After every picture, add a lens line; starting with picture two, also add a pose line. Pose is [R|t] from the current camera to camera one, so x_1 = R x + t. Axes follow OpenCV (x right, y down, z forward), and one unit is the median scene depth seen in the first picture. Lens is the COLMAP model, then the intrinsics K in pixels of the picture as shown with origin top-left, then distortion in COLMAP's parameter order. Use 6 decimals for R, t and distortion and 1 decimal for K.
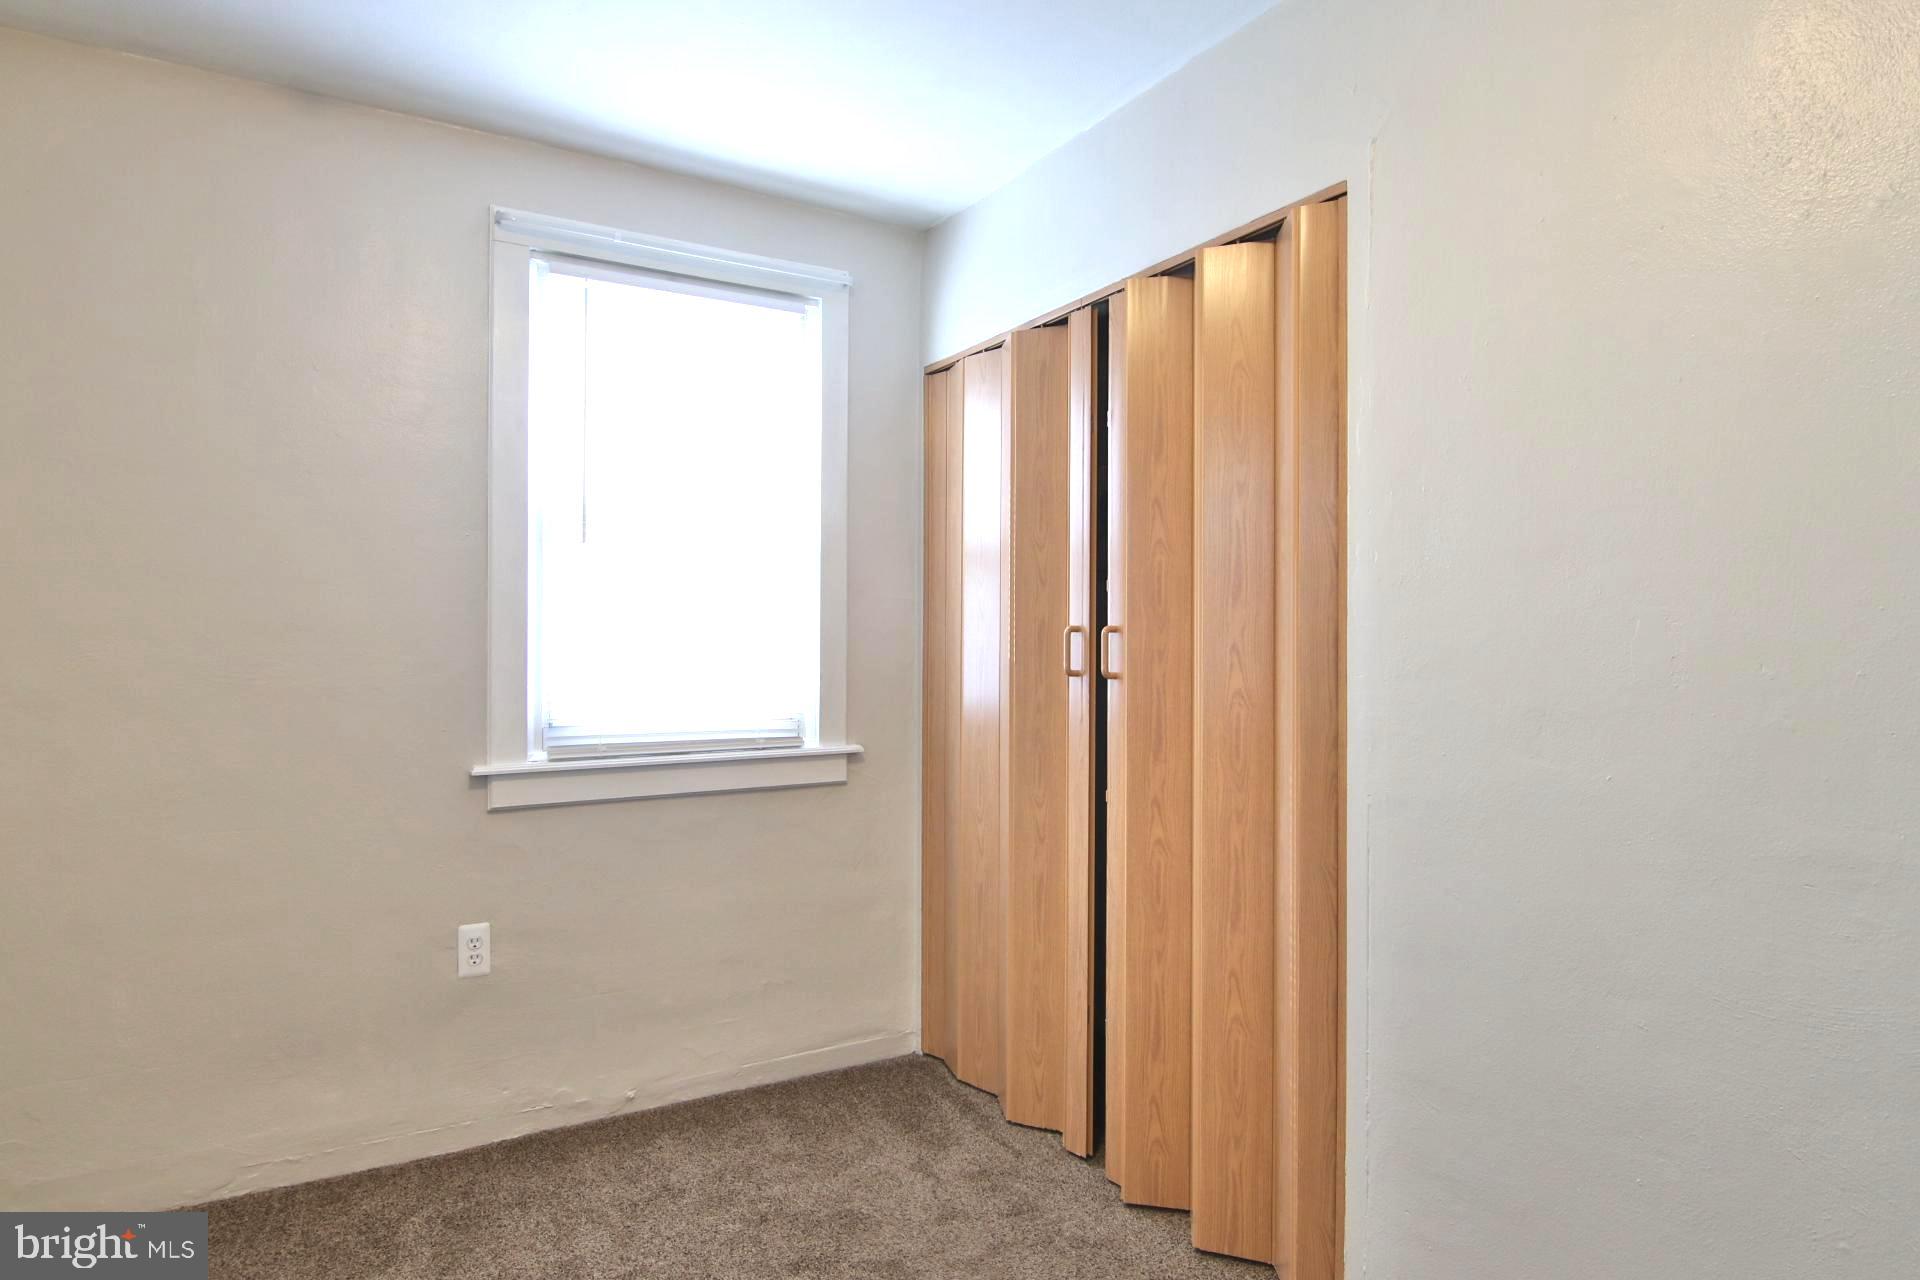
lens RADIAL K [[1090.4, 0, 962.8], [0, 1090.4, 642.0], [0, 0, 1]] dist [-0.004020, -0.013235]
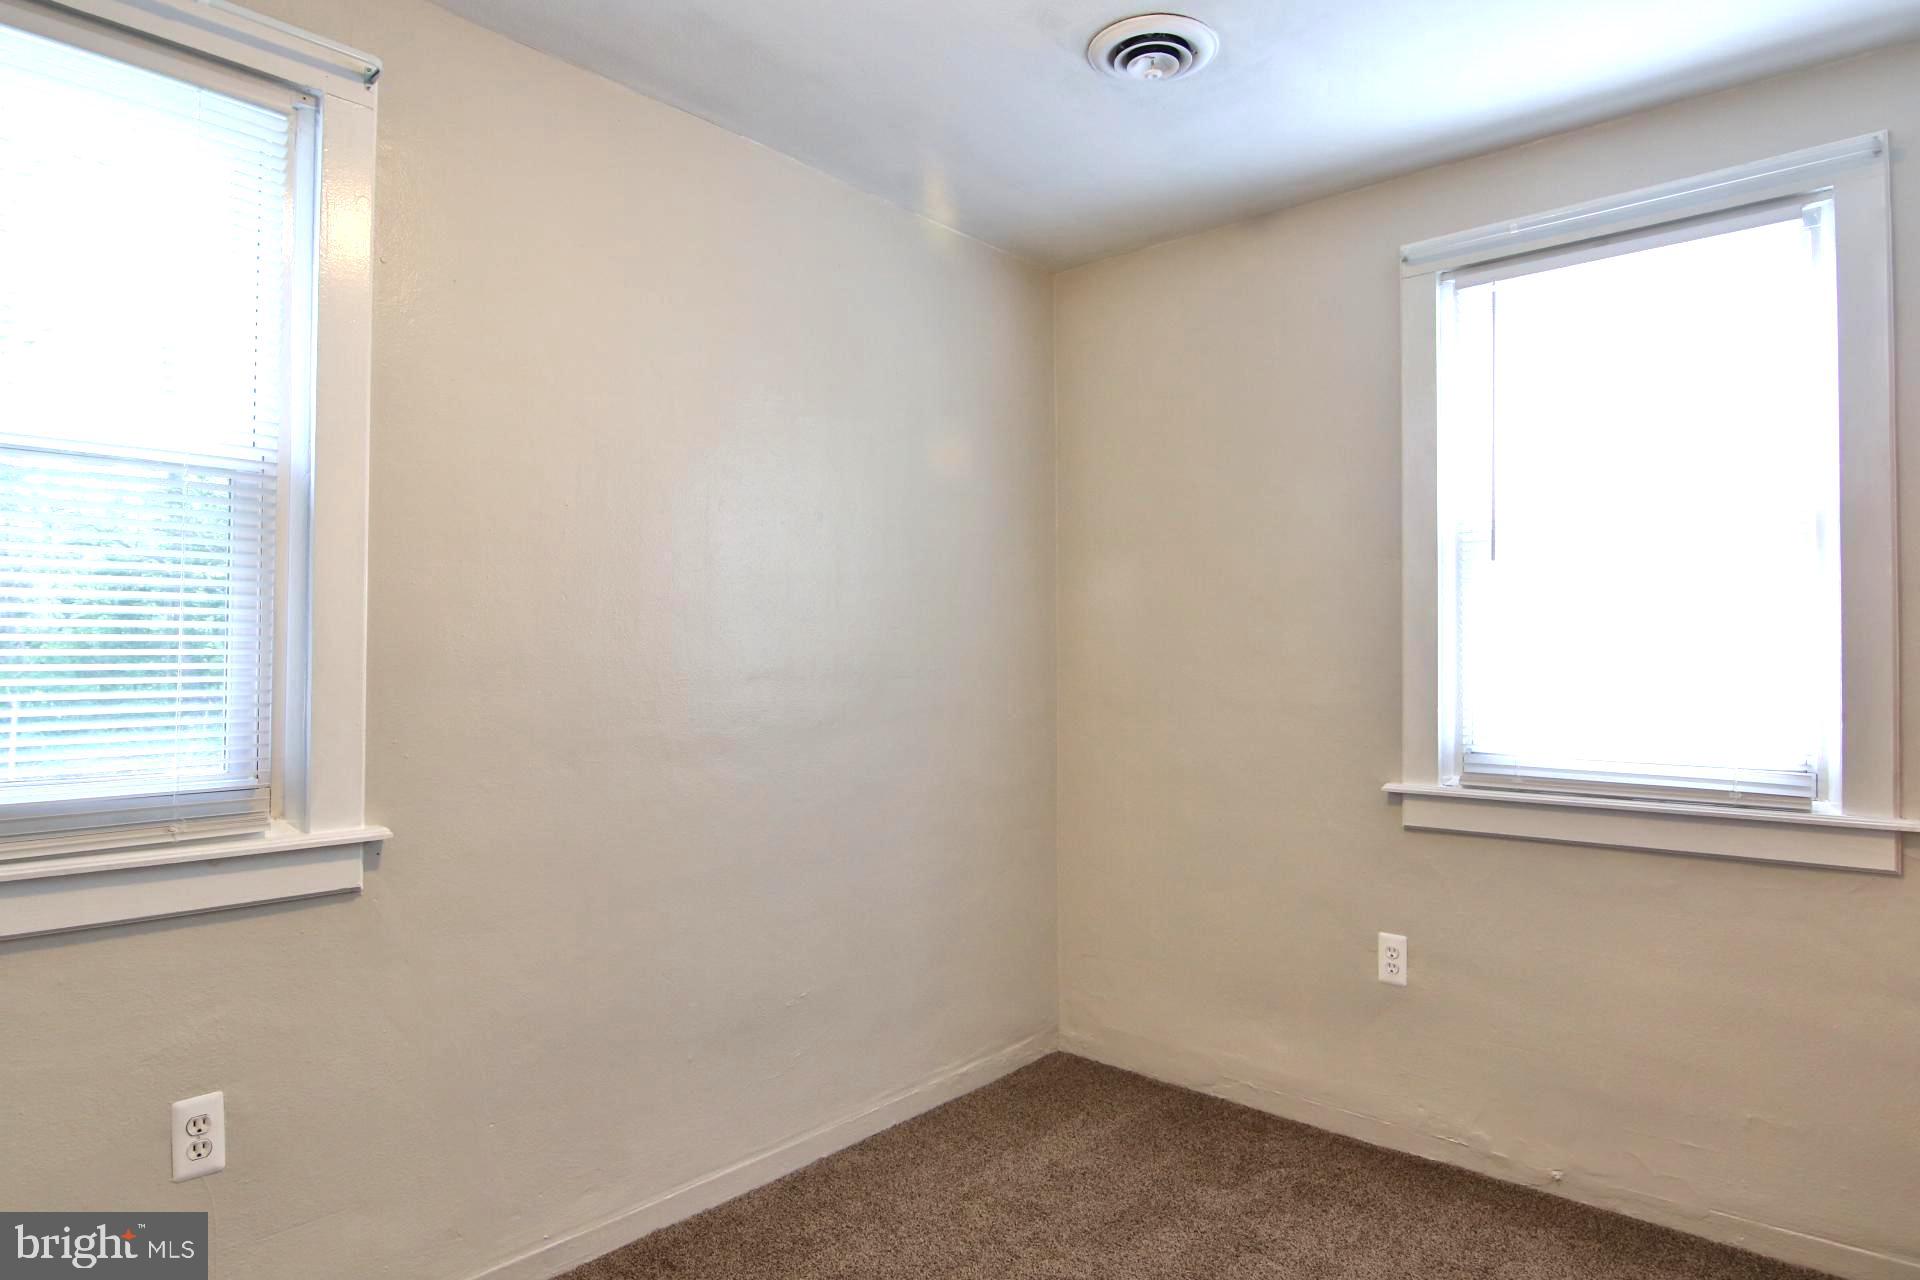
lens RADIAL K [[1090.4, 0, 957.4], [0, 1090.4, 642.7], [0, 0, 1]] dist [-0.004020, -0.013235]
pose [[0.302036, -0.015227, -0.953175, 0.416859], [-0.005131, 0.999832, -0.017599, -0.000346], [0.953283, 0.010206, 0.301907, 0.276087]]
